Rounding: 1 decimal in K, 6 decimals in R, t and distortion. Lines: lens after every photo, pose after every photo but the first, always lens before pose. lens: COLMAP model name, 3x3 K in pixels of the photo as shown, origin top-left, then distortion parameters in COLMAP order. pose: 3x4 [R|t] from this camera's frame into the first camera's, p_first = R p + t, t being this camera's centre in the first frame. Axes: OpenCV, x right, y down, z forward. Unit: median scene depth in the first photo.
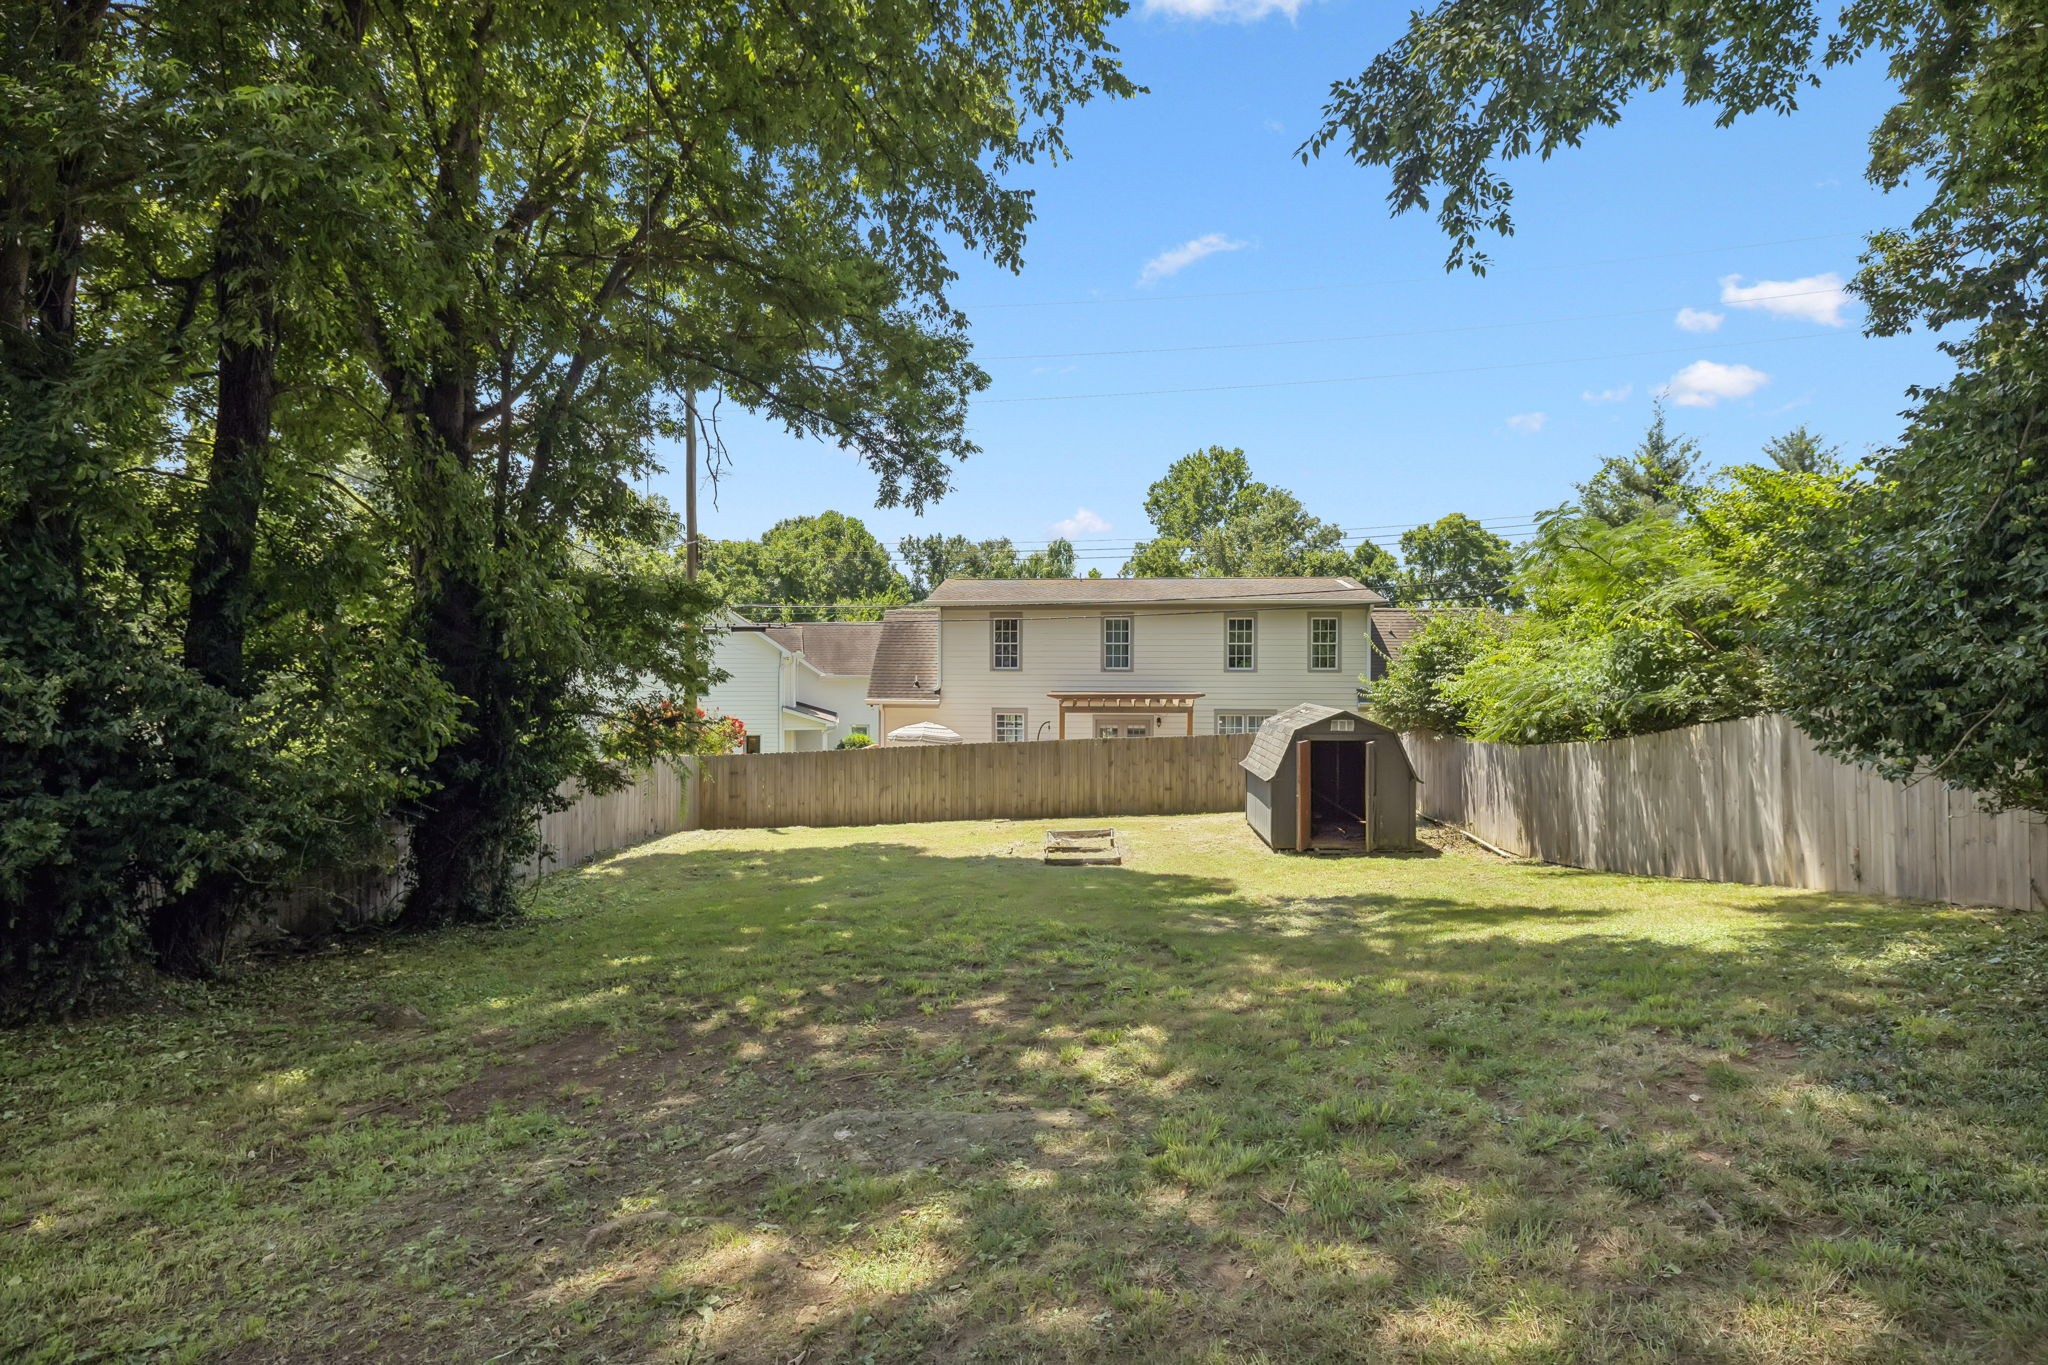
lens RADIAL K [[1035.9, 0, 1002.5], [0, 1035.9, 674.3], [0, 0, 1]] dist [-0.008316, 0.000461]
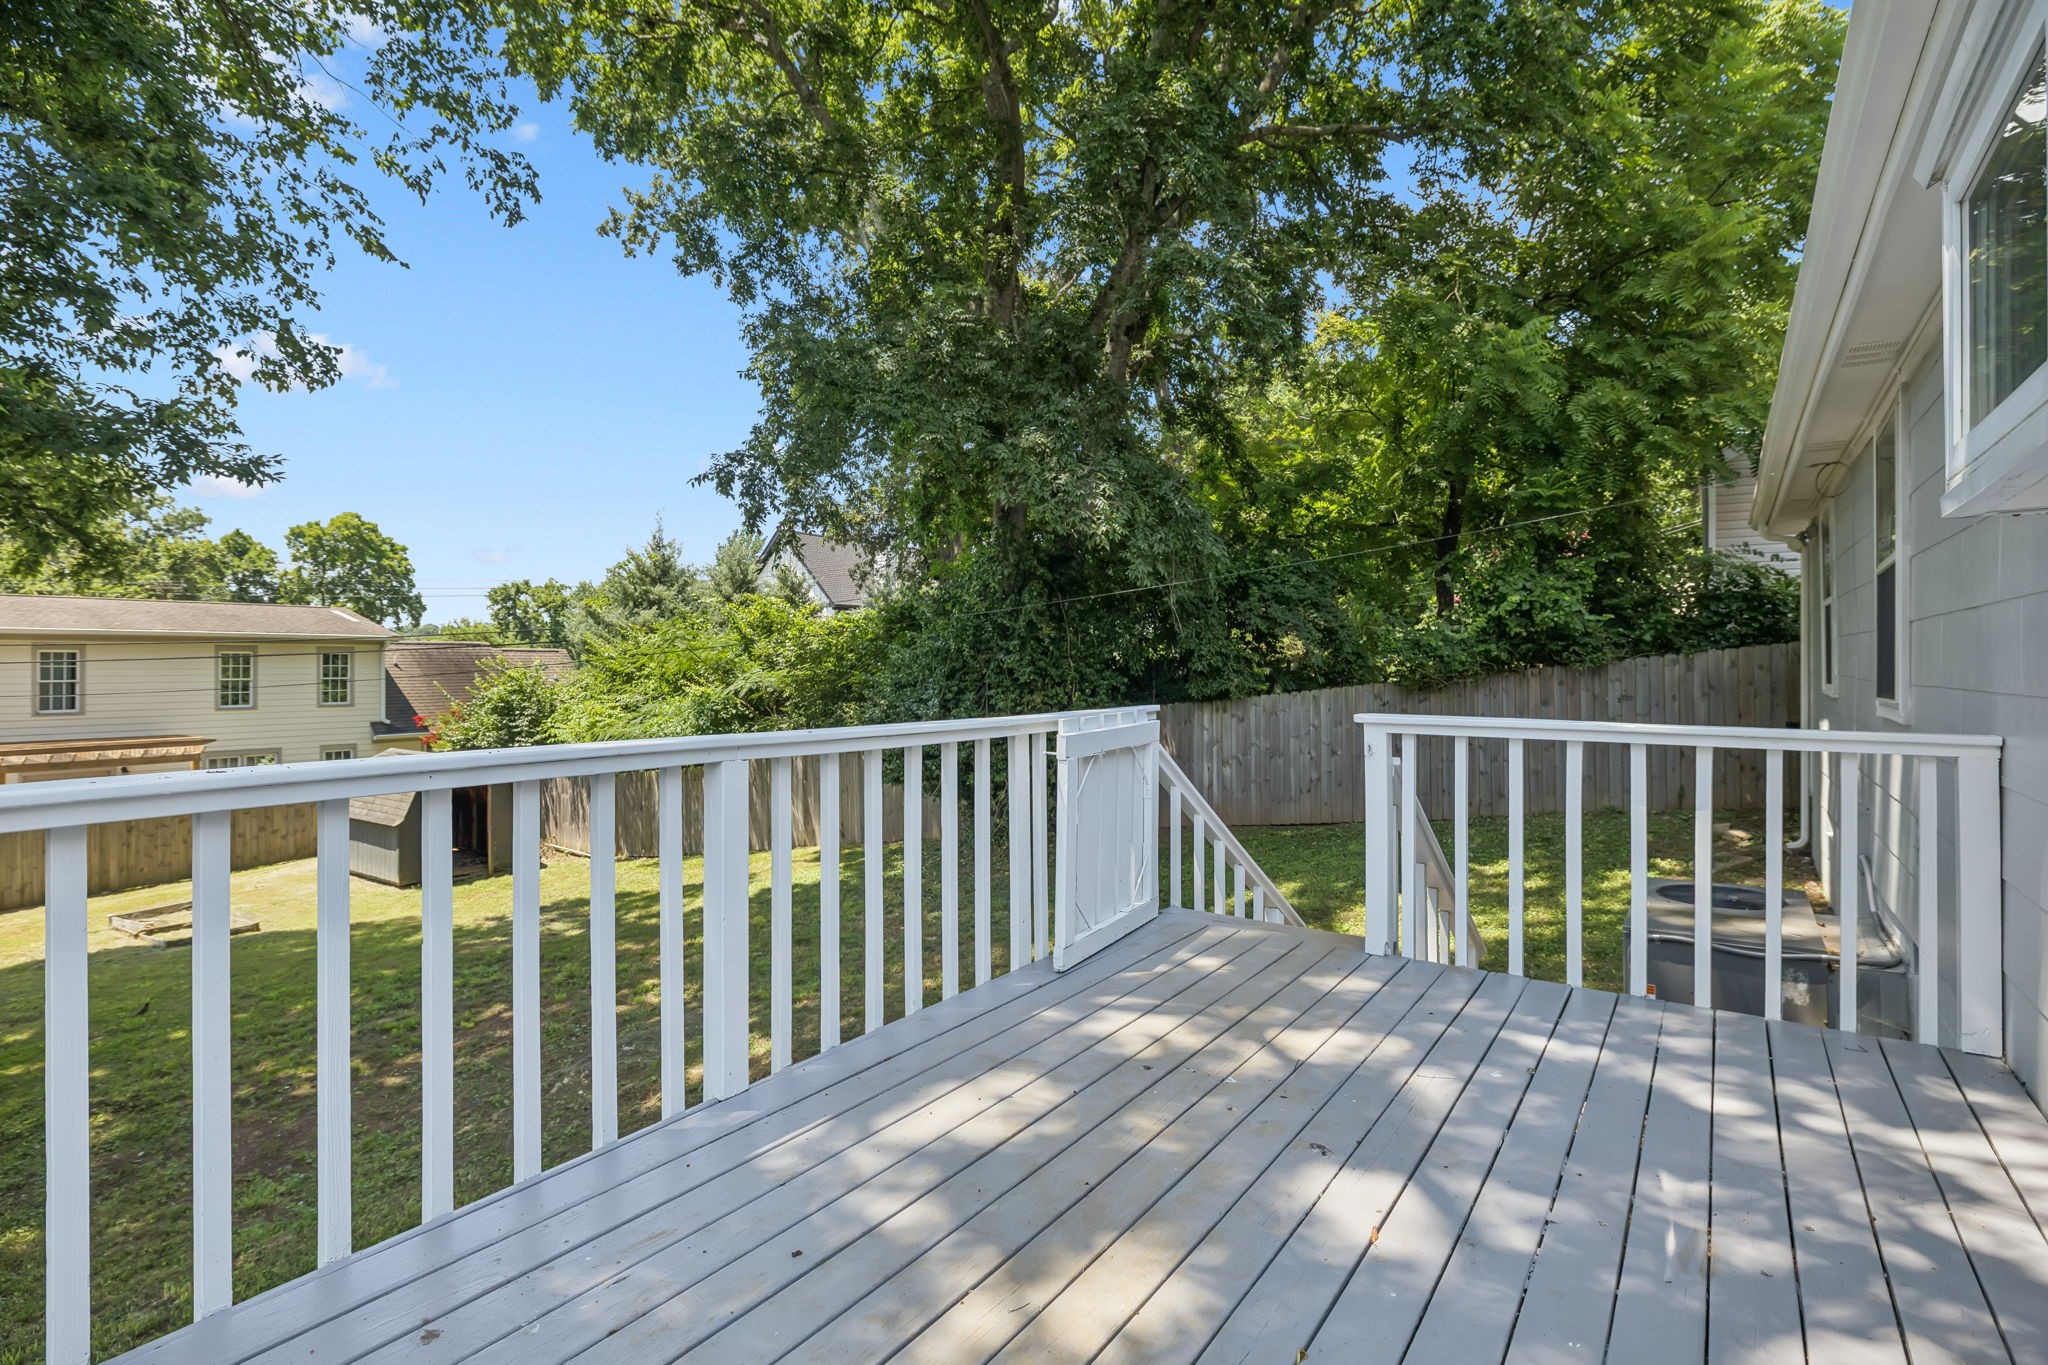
lens RADIAL K [[1047.7, 0, 1024.0], [0, 1047.7, 682.5], [0, 0, 1]] dist [0.015900, 0.000430]
pose [[0.510691, -0.017880, 0.859578, -0.222203], [0.001331, 0.999799, 0.020006, -0.044526], [-0.859763, -0.009073, 0.510612, -0.094296]]
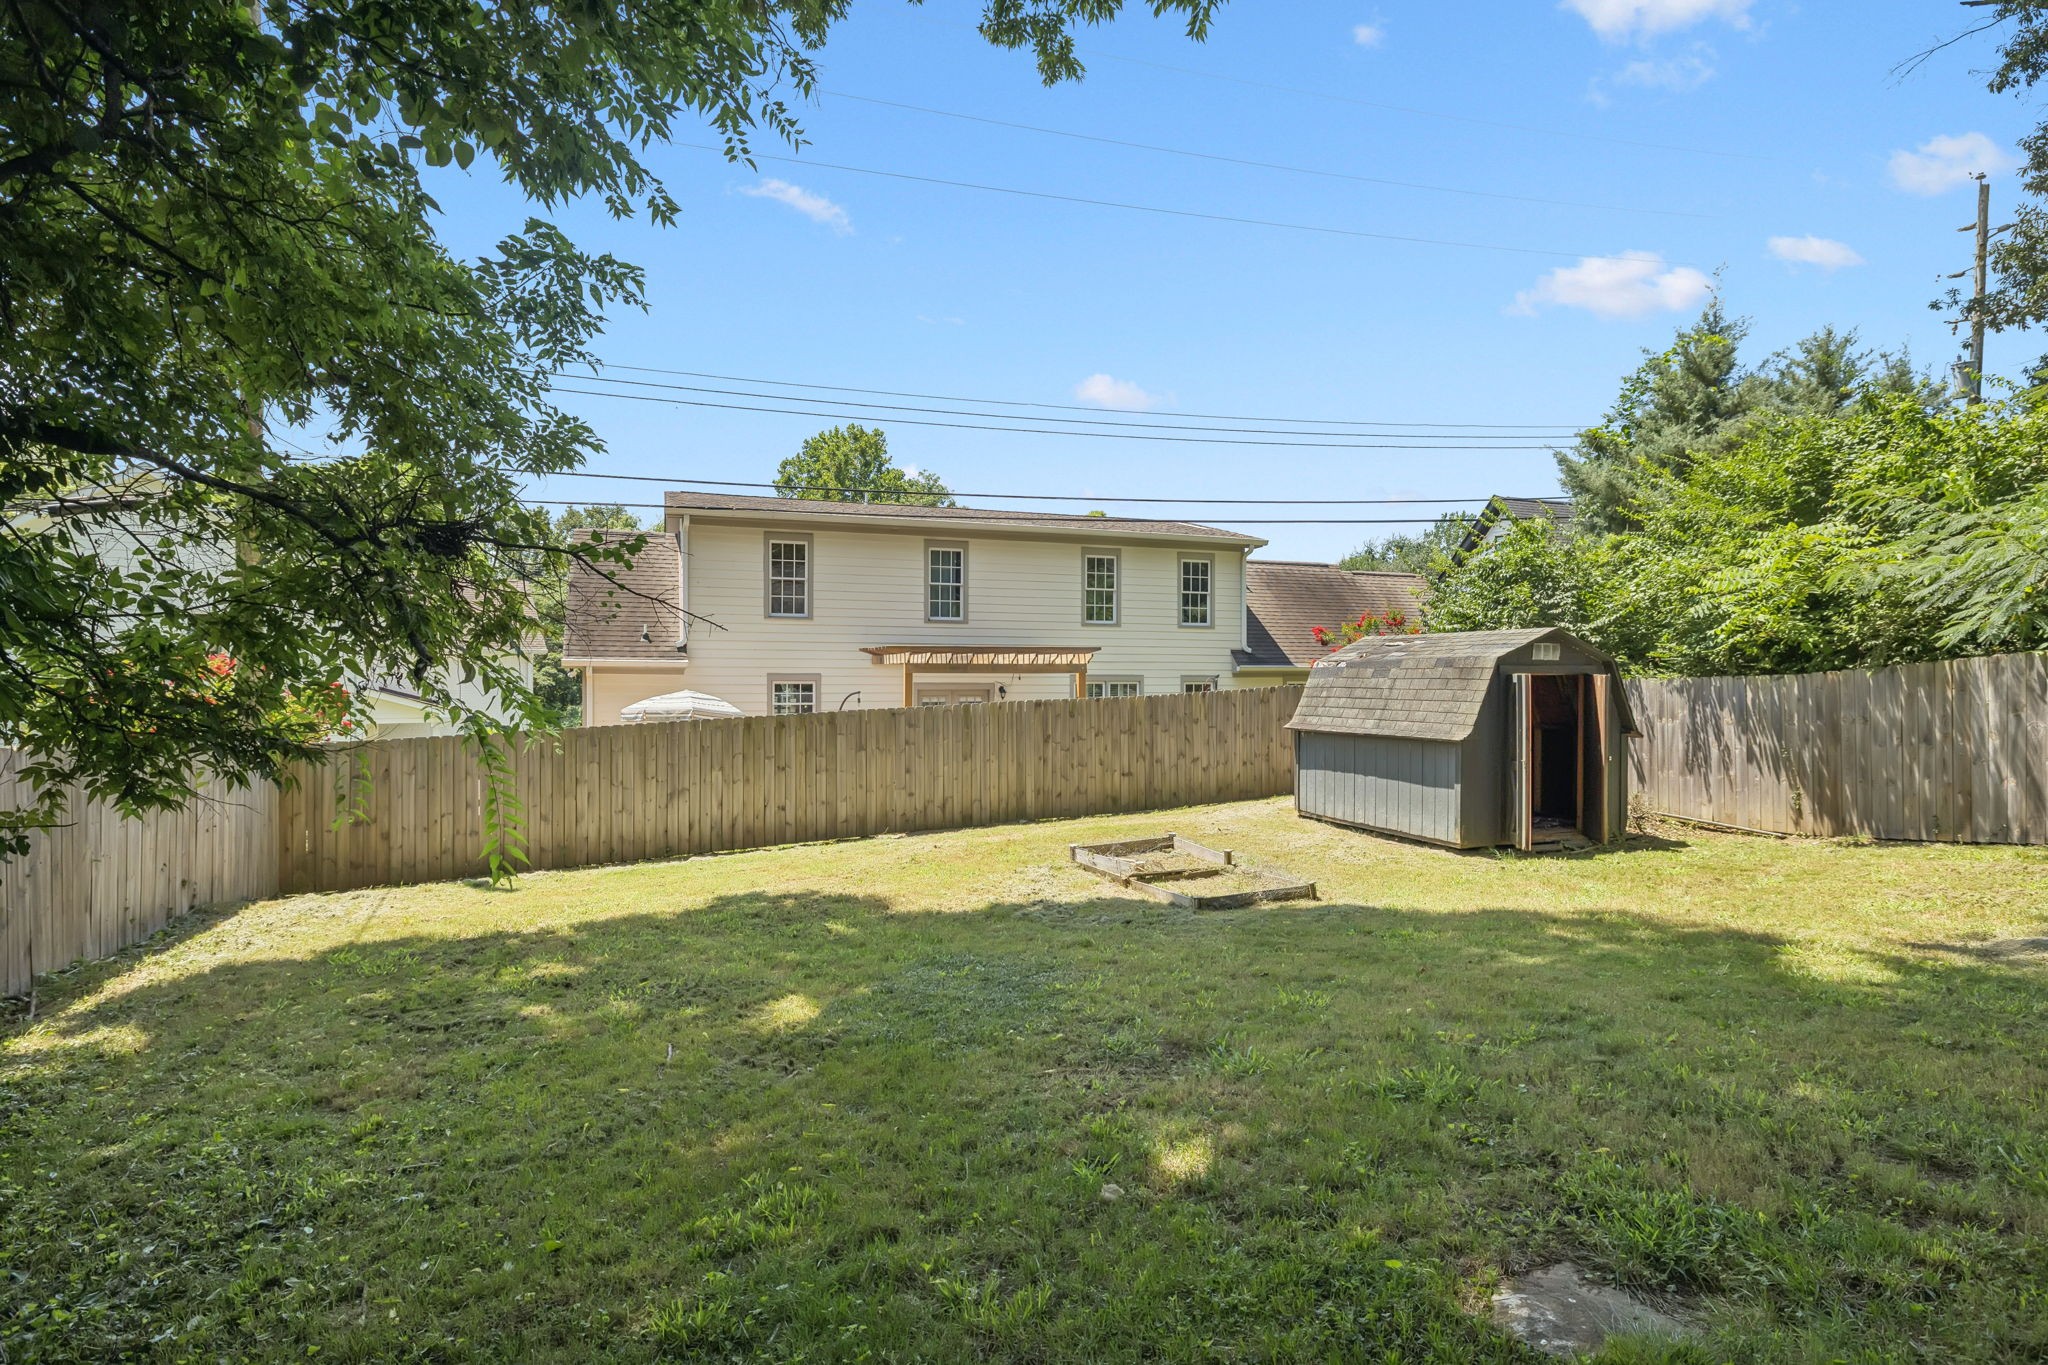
lens RADIAL K [[1035.9, 0, 1002.5], [0, 1035.9, 674.3], [0, 0, 1]] dist [-0.008316, 0.000461]
pose [[0.913005, 0.003073, 0.407937, -0.144190], [0.002775, 0.999902, -0.013742, 0.042612], [-0.407939, 0.013679, 0.912907, 0.329636]]
